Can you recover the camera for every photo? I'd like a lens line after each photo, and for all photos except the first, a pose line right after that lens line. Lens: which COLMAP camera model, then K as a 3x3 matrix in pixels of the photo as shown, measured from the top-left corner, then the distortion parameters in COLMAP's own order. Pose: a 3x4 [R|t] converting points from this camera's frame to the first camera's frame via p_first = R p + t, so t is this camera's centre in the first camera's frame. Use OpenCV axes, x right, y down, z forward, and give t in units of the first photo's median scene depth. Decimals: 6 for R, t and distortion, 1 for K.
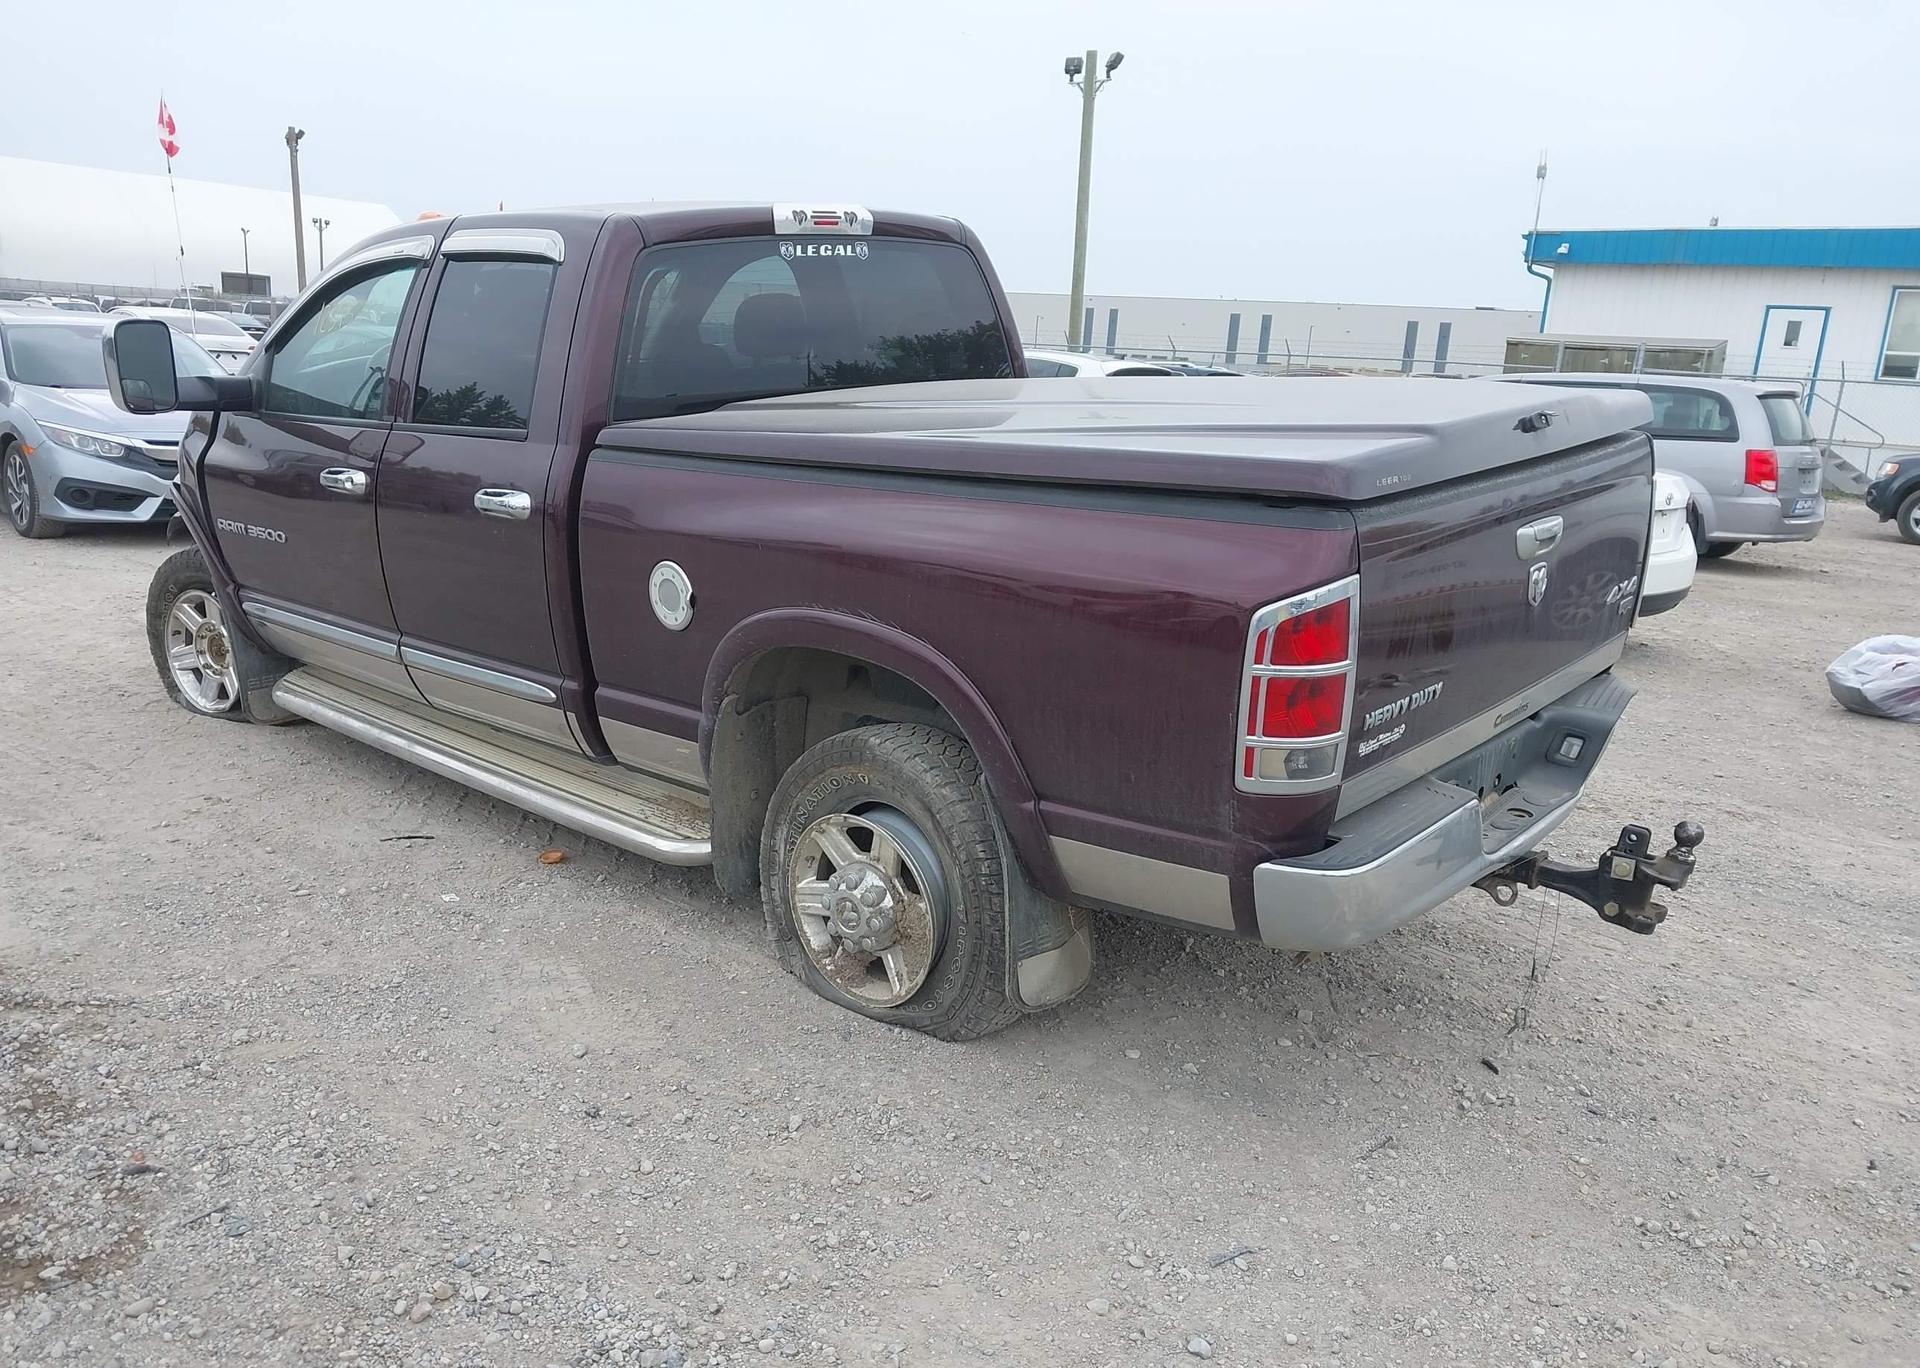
lens RADIAL K [[1502.6, 0, 957.9], [0, 1502.6, 732.9], [0, 0, 1]] dist [0.020248, -0.012552]
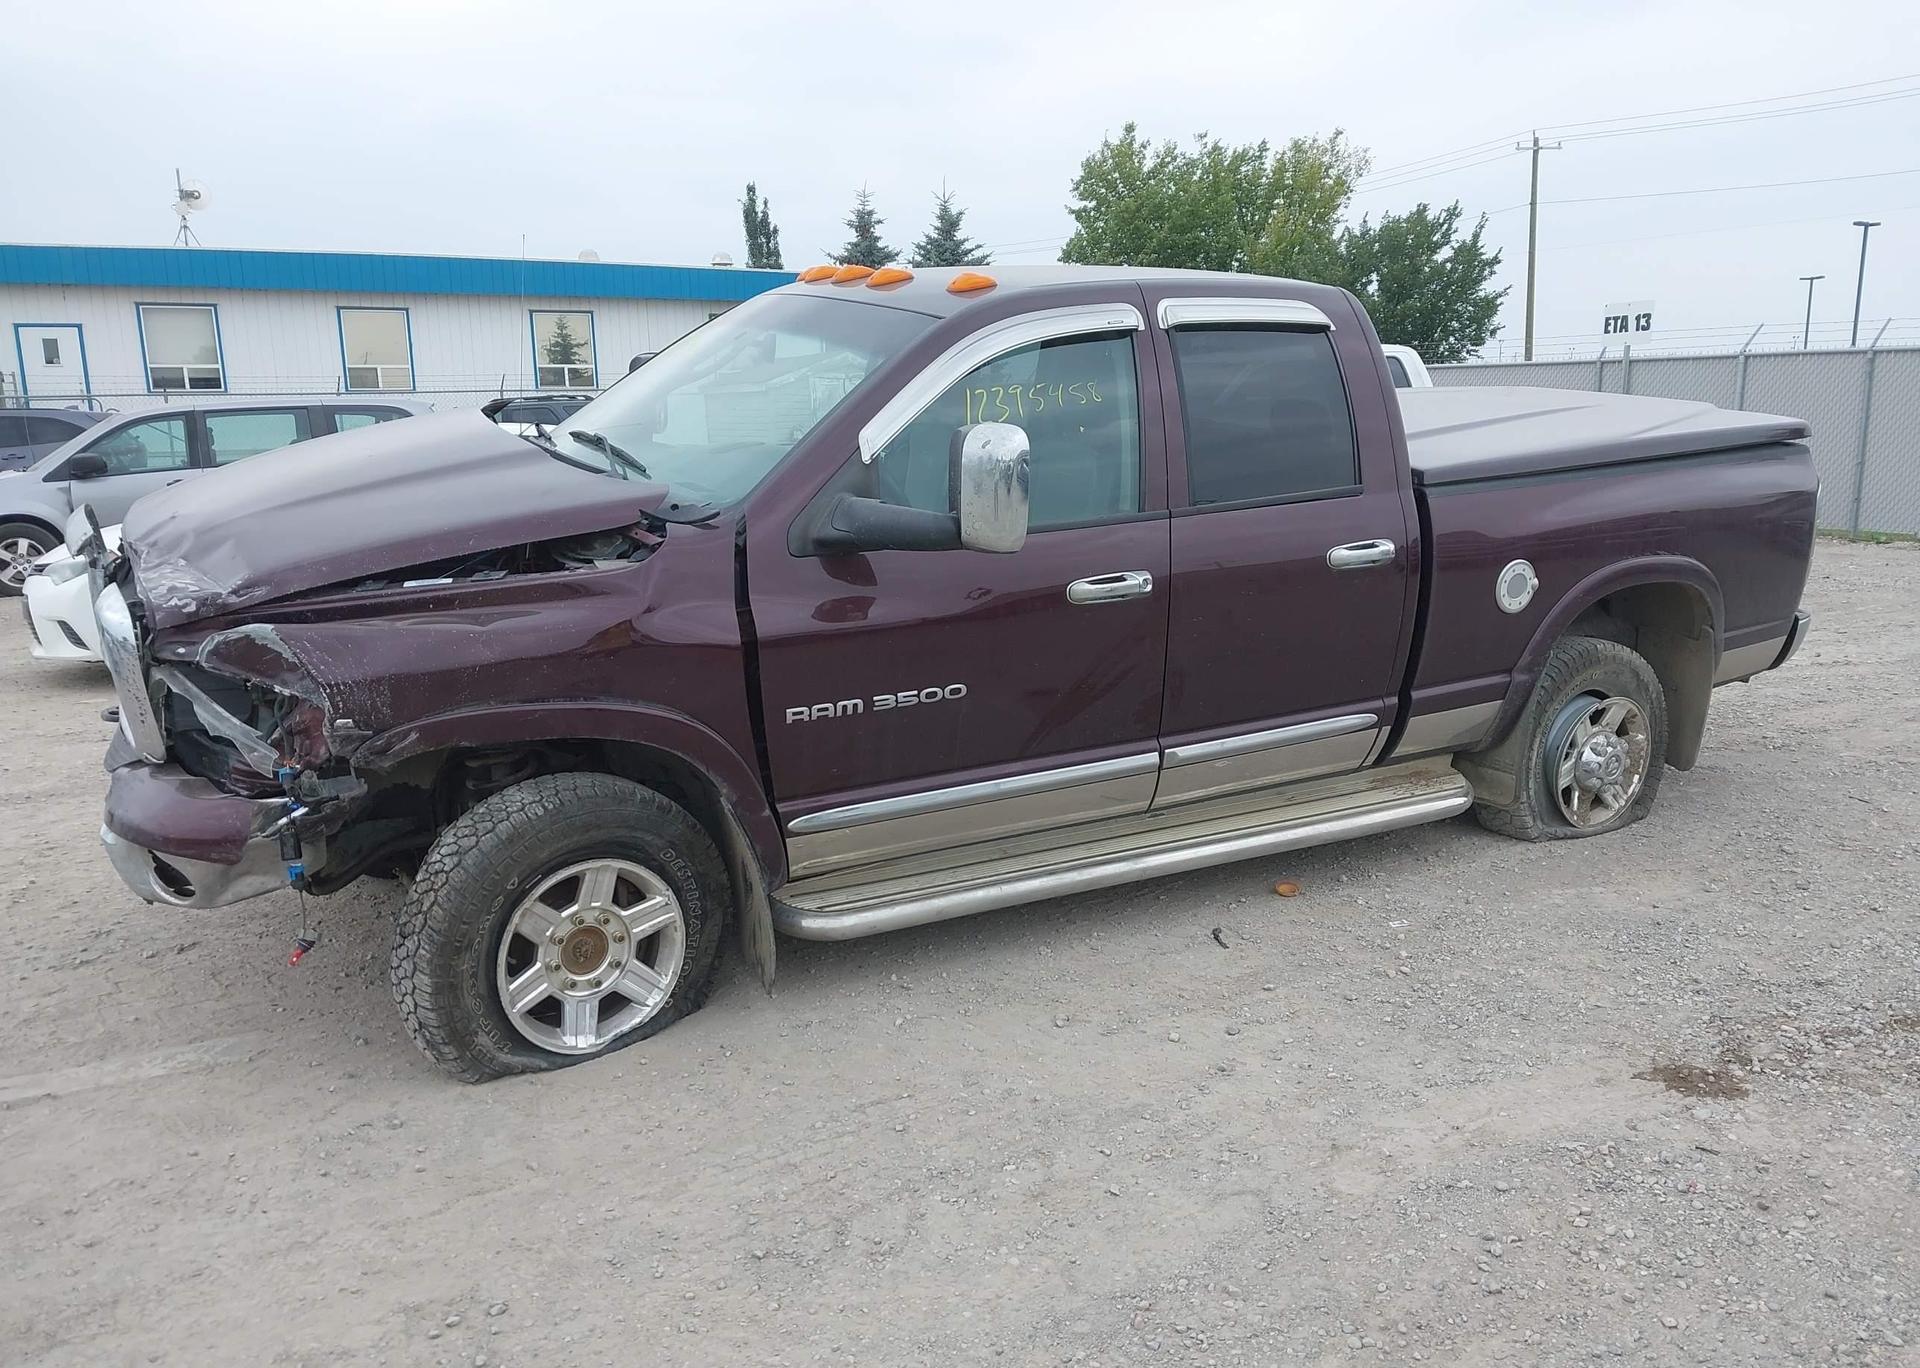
lens RADIAL K [[1543.8, 0, 942.0], [0, 1543.8, 709.9], [0, 0, 1]] dist [0.014011, 0.000247]
pose [[0.341204, -0.250833, 0.905904, -1.367437], [0.273257, 0.948587, 0.159730, -0.290645], [-0.899395, 0.193044, 0.392203, 0.816372]]
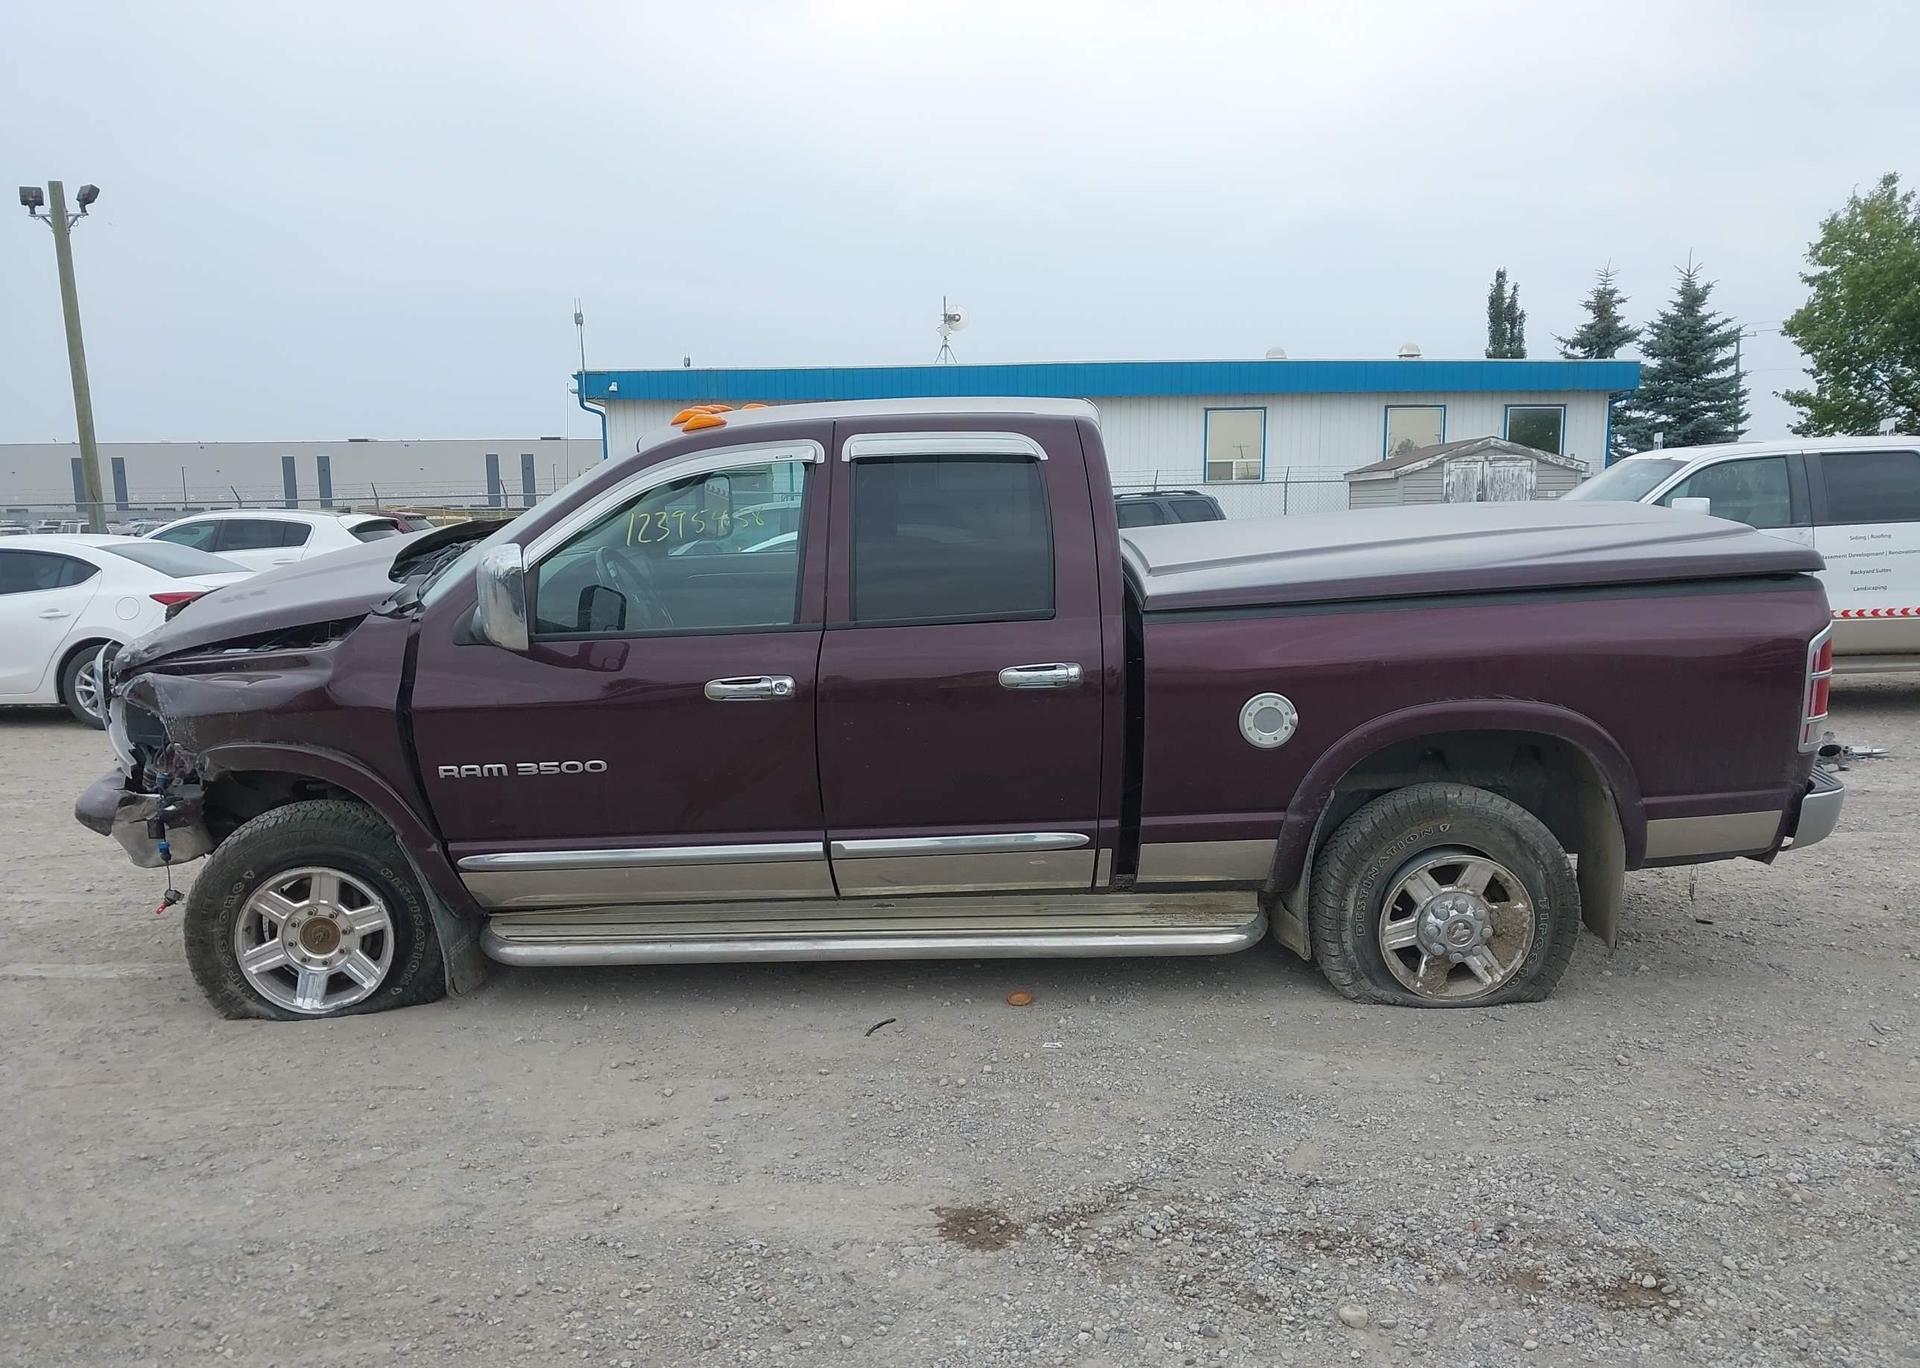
lens RADIAL K [[1520.0, 0, 932.9], [0, 1520.0, 681.9], [0, 0, 1]] dist [0.040535, -0.011011]
pose [[0.764232, -0.148220, 0.627679, -1.013594], [0.219506, 0.974908, -0.037045, -0.117659], [-0.606438, 0.166090, 0.777591, 0.173234]]
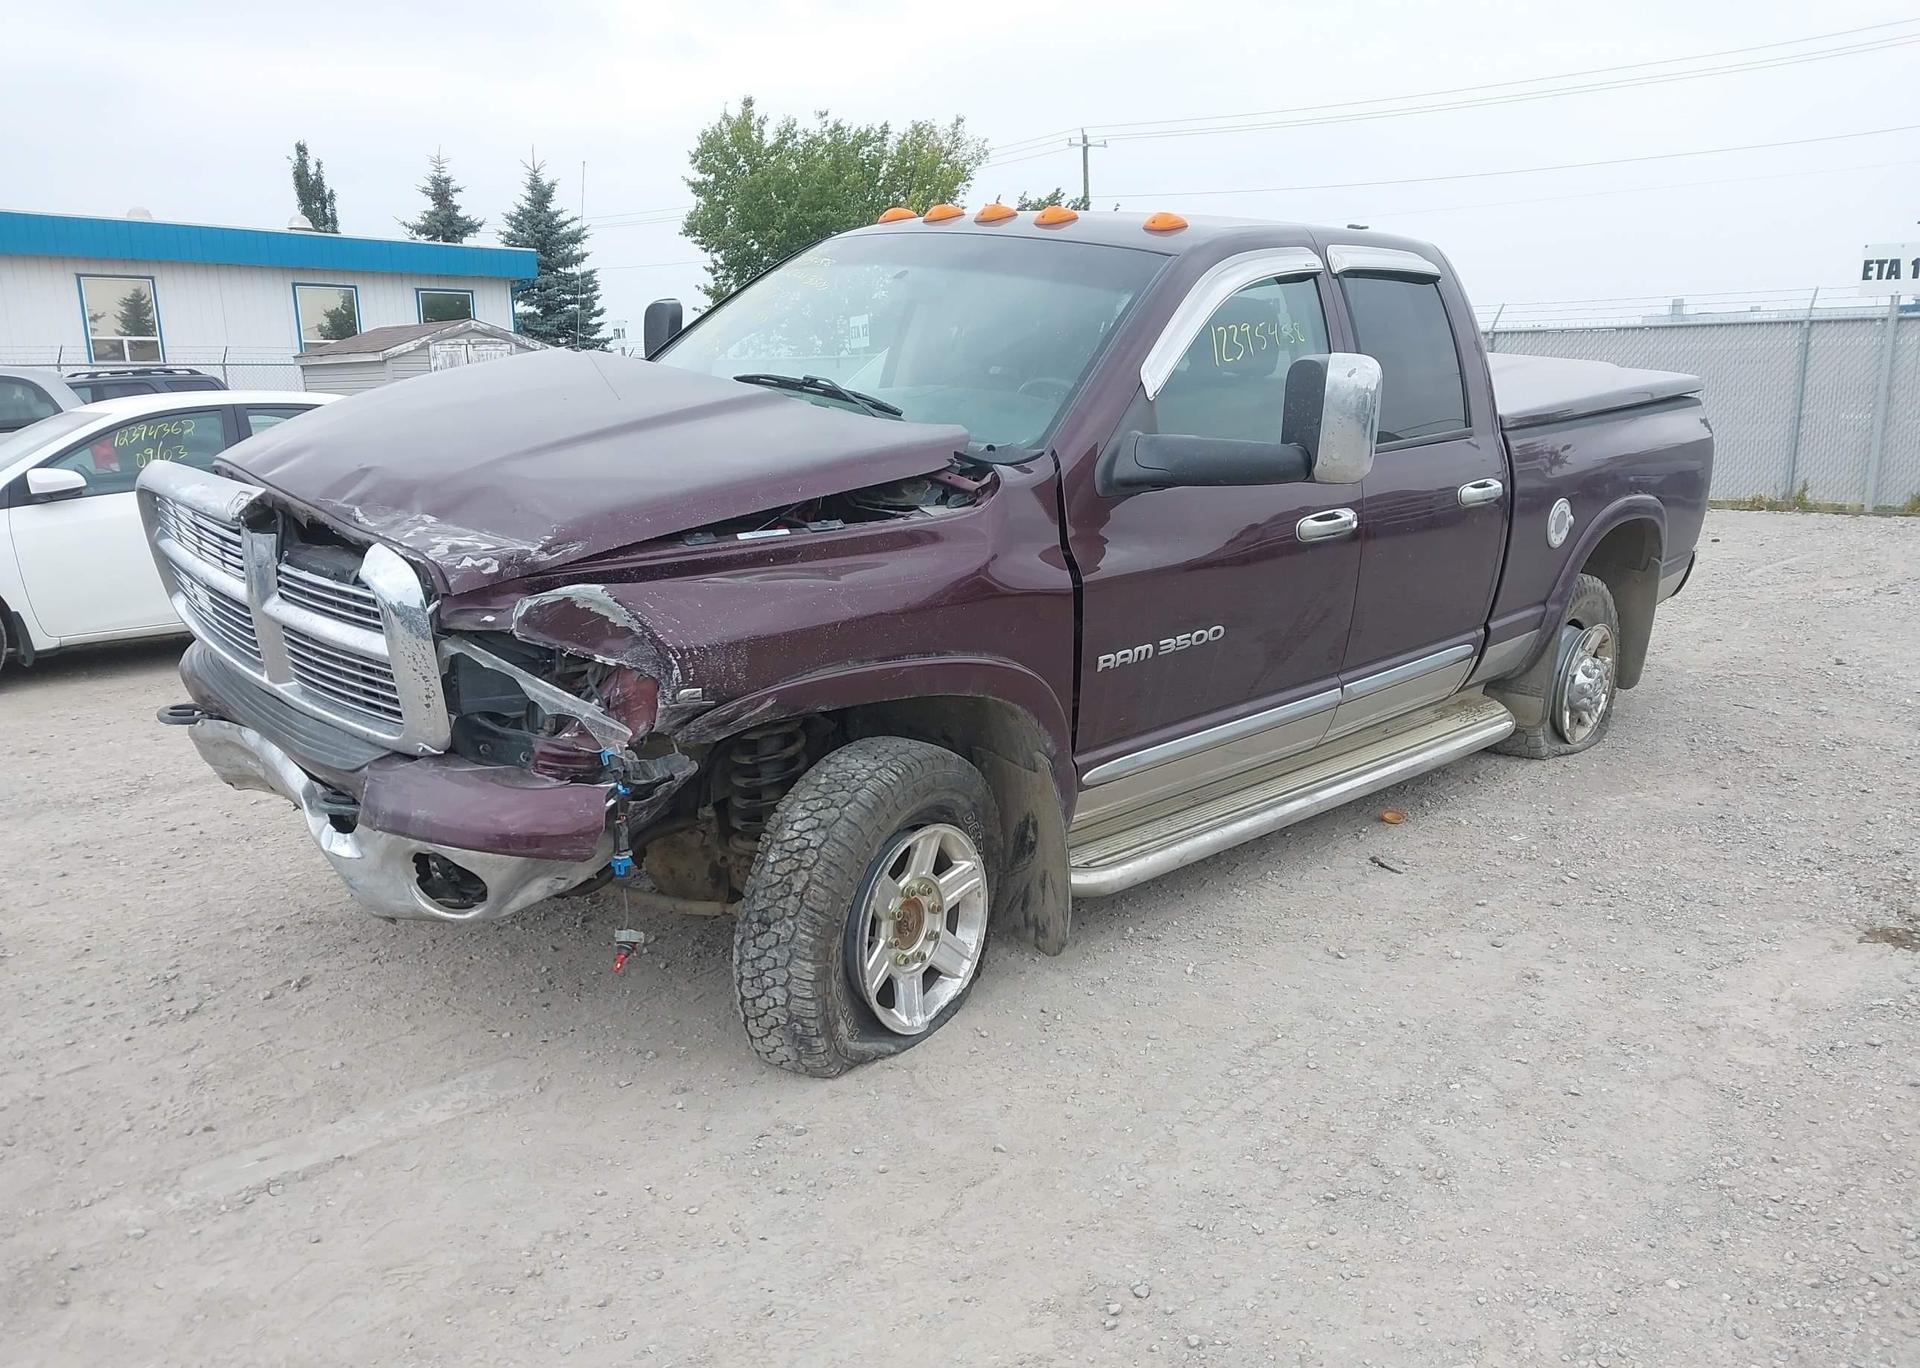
lens RADIAL K [[1543.8, 0, 942.0], [0, 1543.8, 709.9], [0, 0, 1]] dist [0.014011, 0.000247]
pose [[0.060018, -0.271927, 0.960444, -1.434148], [0.269315, 0.930909, 0.246735, -0.381085], [-0.961180, 0.243854, 0.129106, 1.219679]]
